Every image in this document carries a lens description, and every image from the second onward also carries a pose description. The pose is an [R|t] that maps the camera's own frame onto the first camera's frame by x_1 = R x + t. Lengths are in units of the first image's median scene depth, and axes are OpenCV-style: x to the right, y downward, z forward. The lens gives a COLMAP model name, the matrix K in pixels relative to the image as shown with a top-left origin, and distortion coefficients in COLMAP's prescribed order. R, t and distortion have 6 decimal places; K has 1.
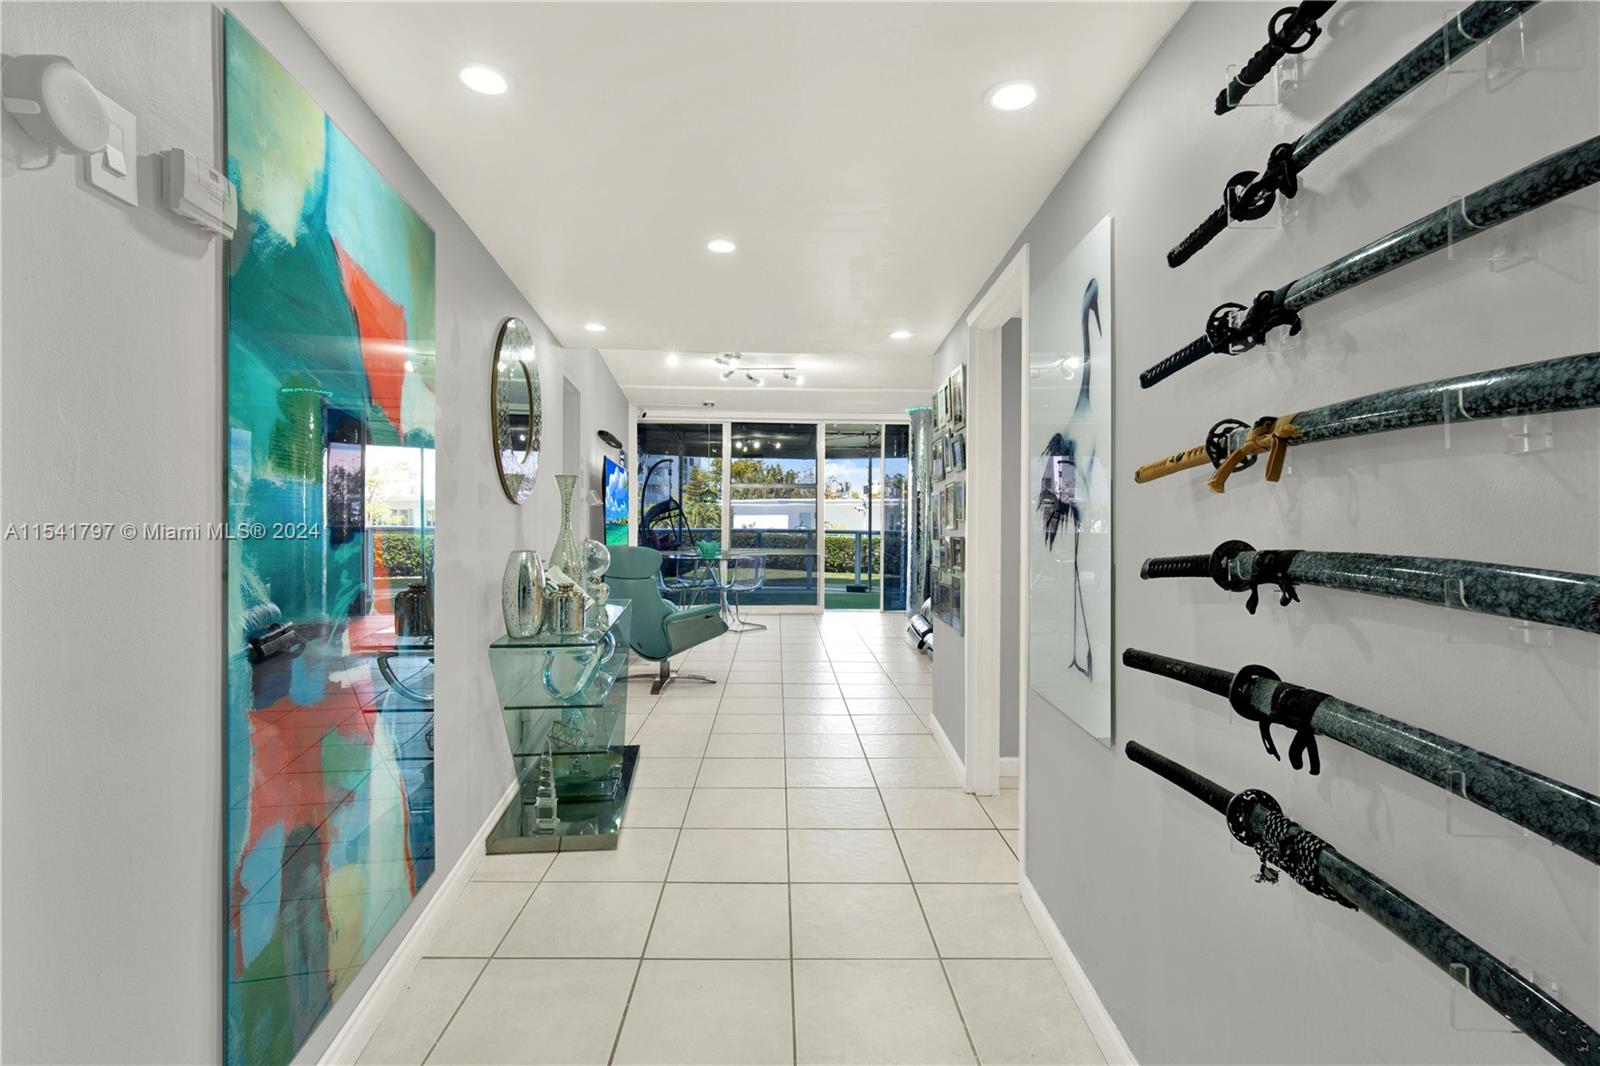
lens RADIAL K [[716.6, 0, 787.8], [0, 716.6, 522.4], [0, 0, 1]] dist [0.000839, -0.000339]
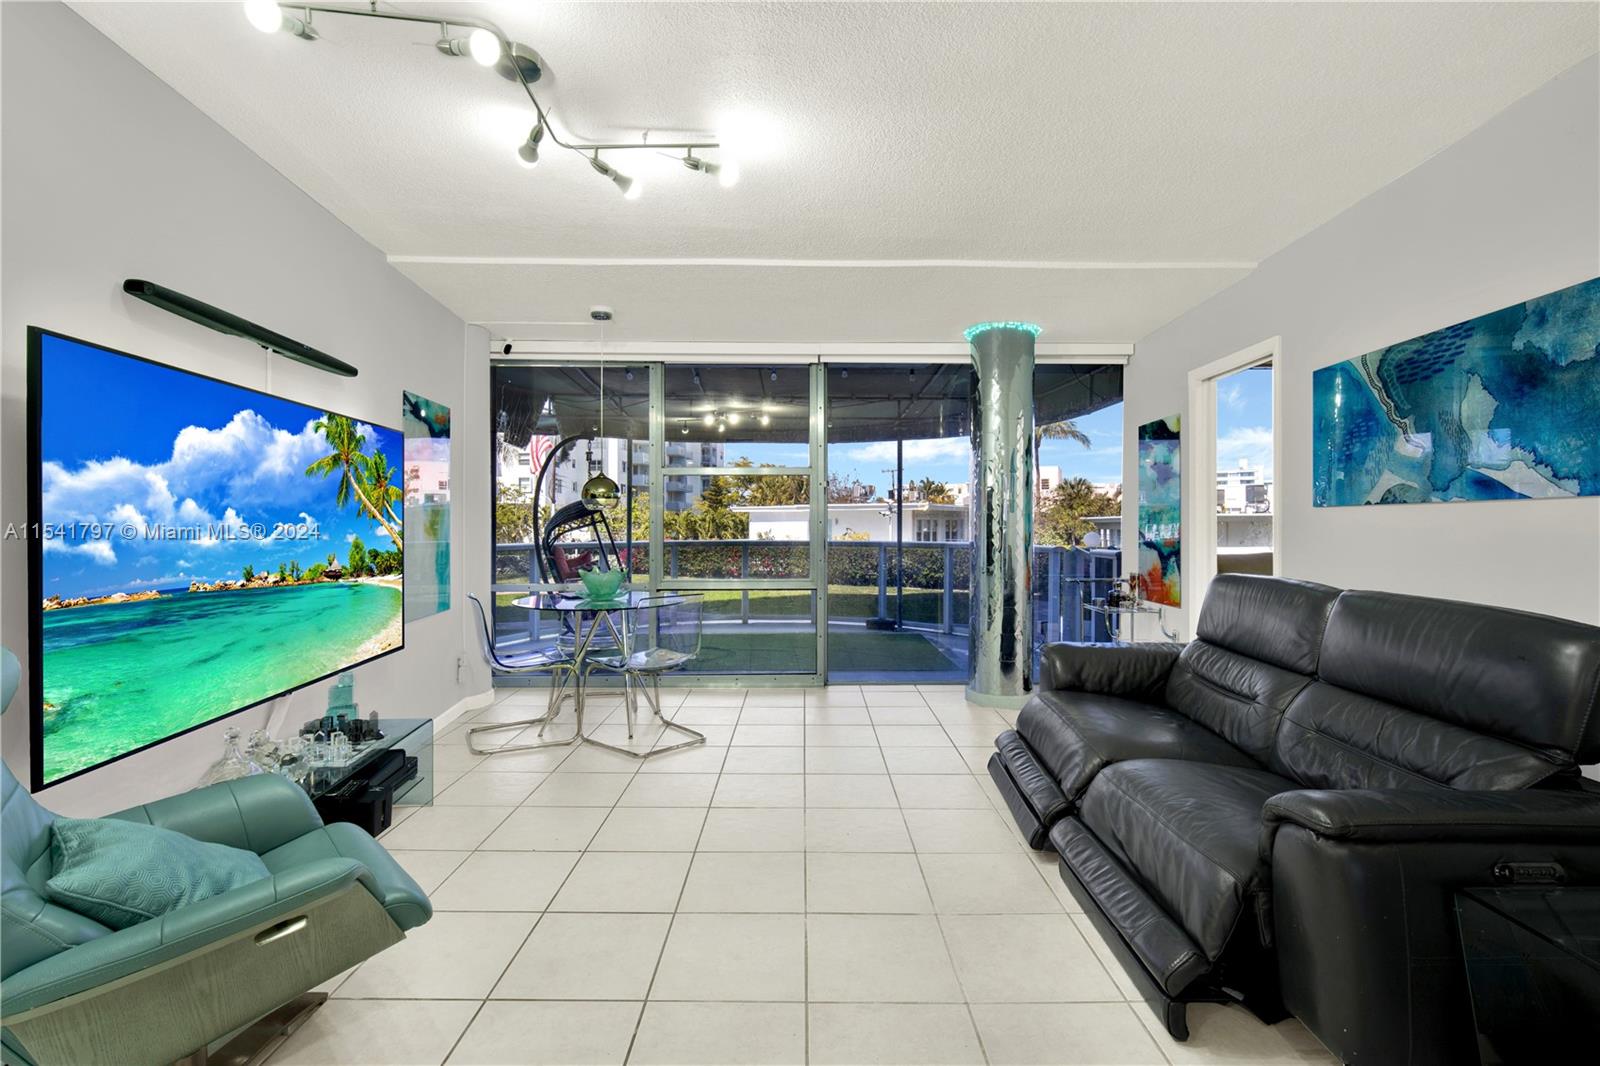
lens RADIAL K [[717.6, 0, 799.0], [0, 717.6, 528.6], [0, 0, 1]] dist [-0.012679, 0.000029]
pose [[0.999788, -0.007160, -0.019280, 0.117708], [0.007149, 0.999974, -0.000658, -0.009299], [0.019285, 0.000520, 0.999814, 1.169886]]
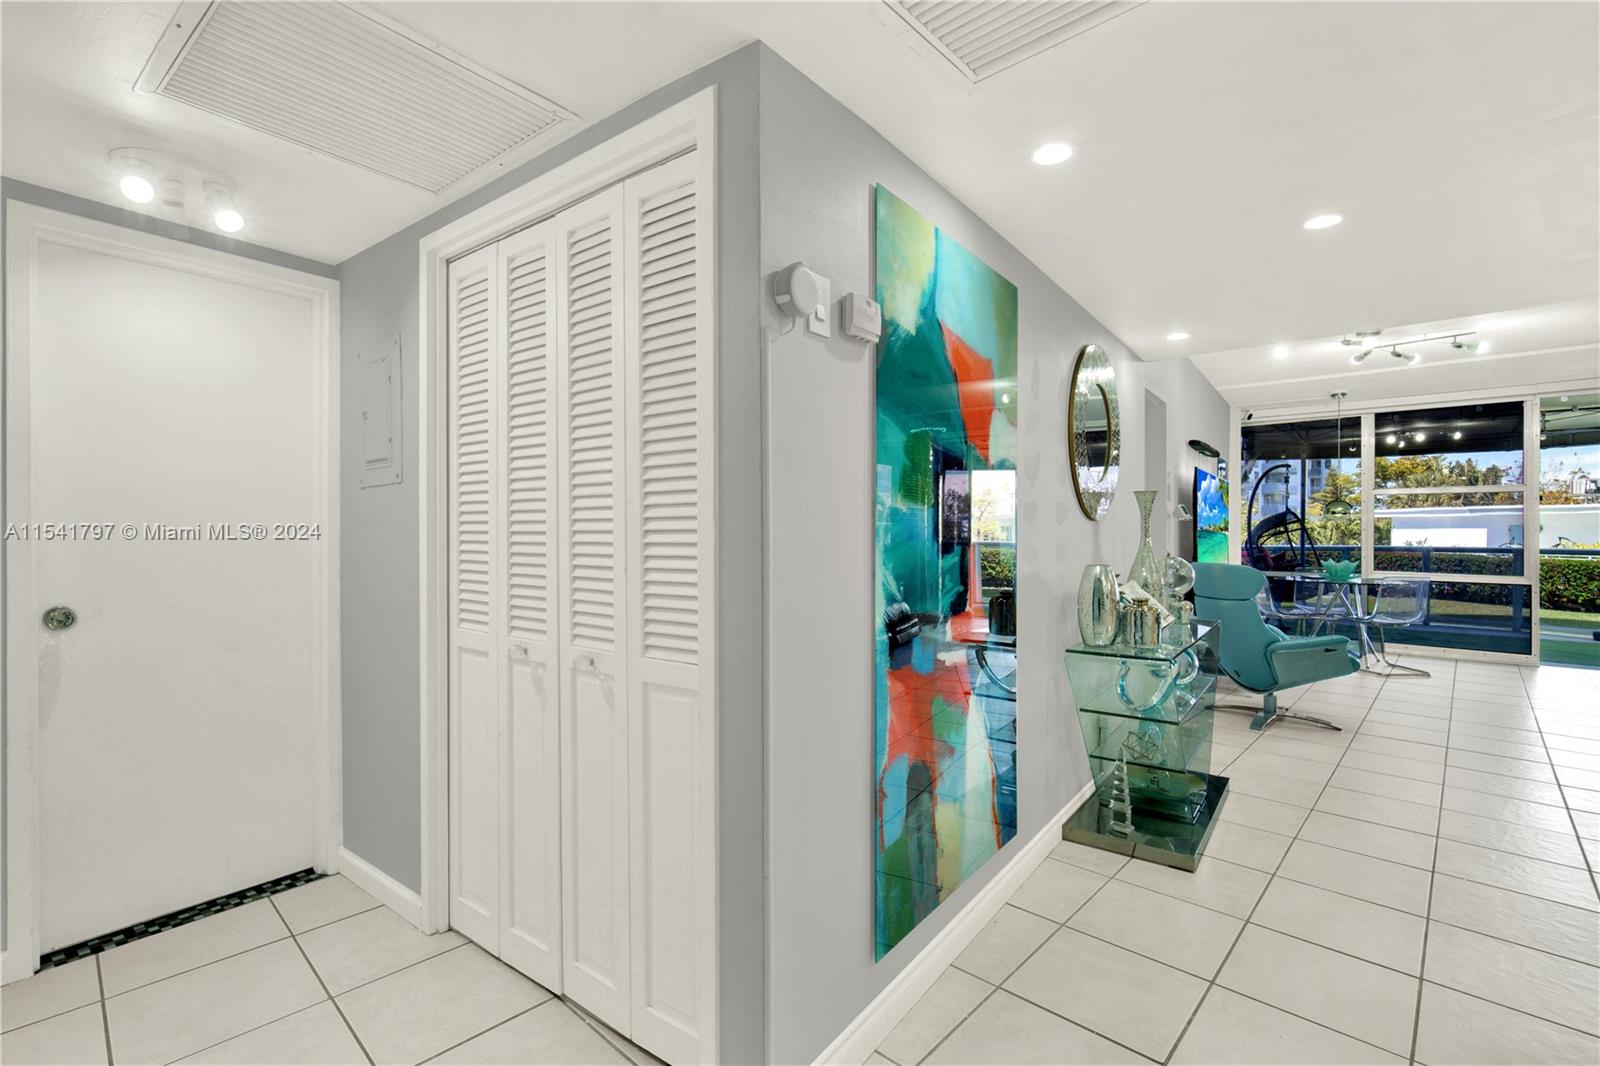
lens RADIAL K [[717.6, 0, 799.0], [0, 717.6, 528.6], [0, 0, 1]] dist [-0.012679, 0.000029]
pose [[0.716528, -0.008071, -0.697511, 0.038334], [-0.001185, 0.999918, -0.012787, 0.000476], [0.697557, 0.009989, 0.716460, -0.047829]]
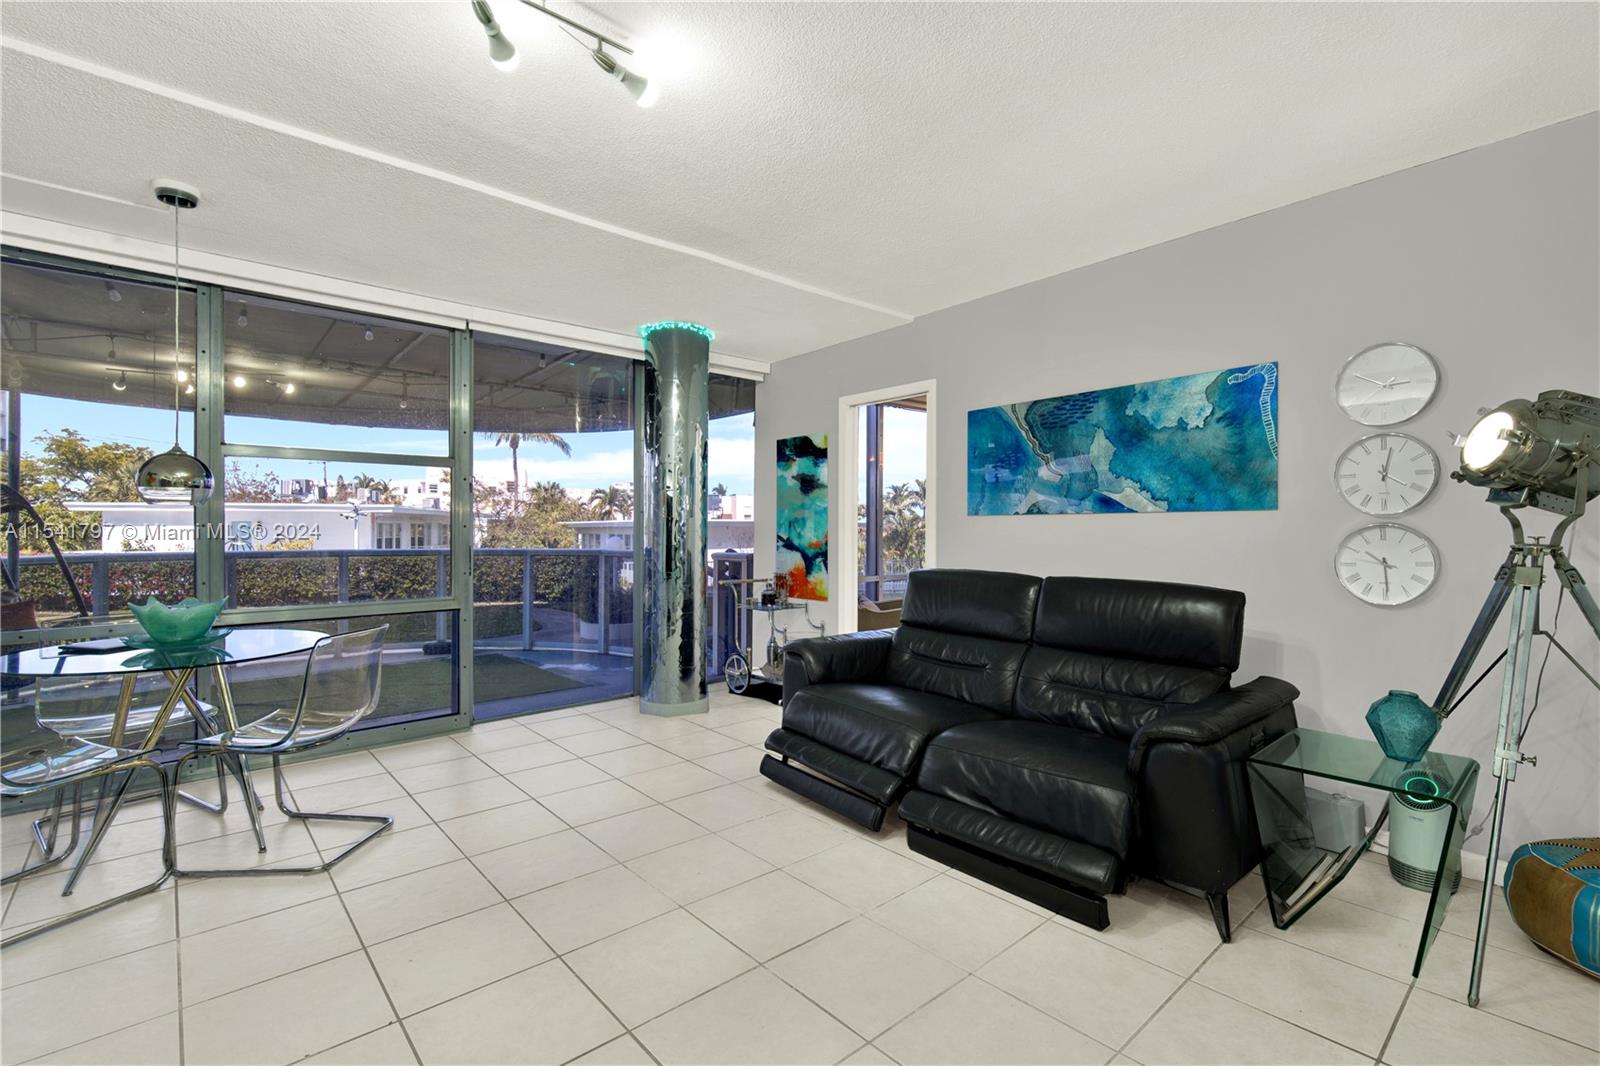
lens RADIAL K [[732.5, 0, 829.1], [0, 732.5, 540.2], [0, 0, 1]] dist [-0.012452, 0.000134]
pose [[0.751254, -0.017962, 0.659769, -0.263284], [0.010136, 0.999826, 0.015678, -0.013944], [-0.659935, -0.005091, 0.751305, 1.352291]]
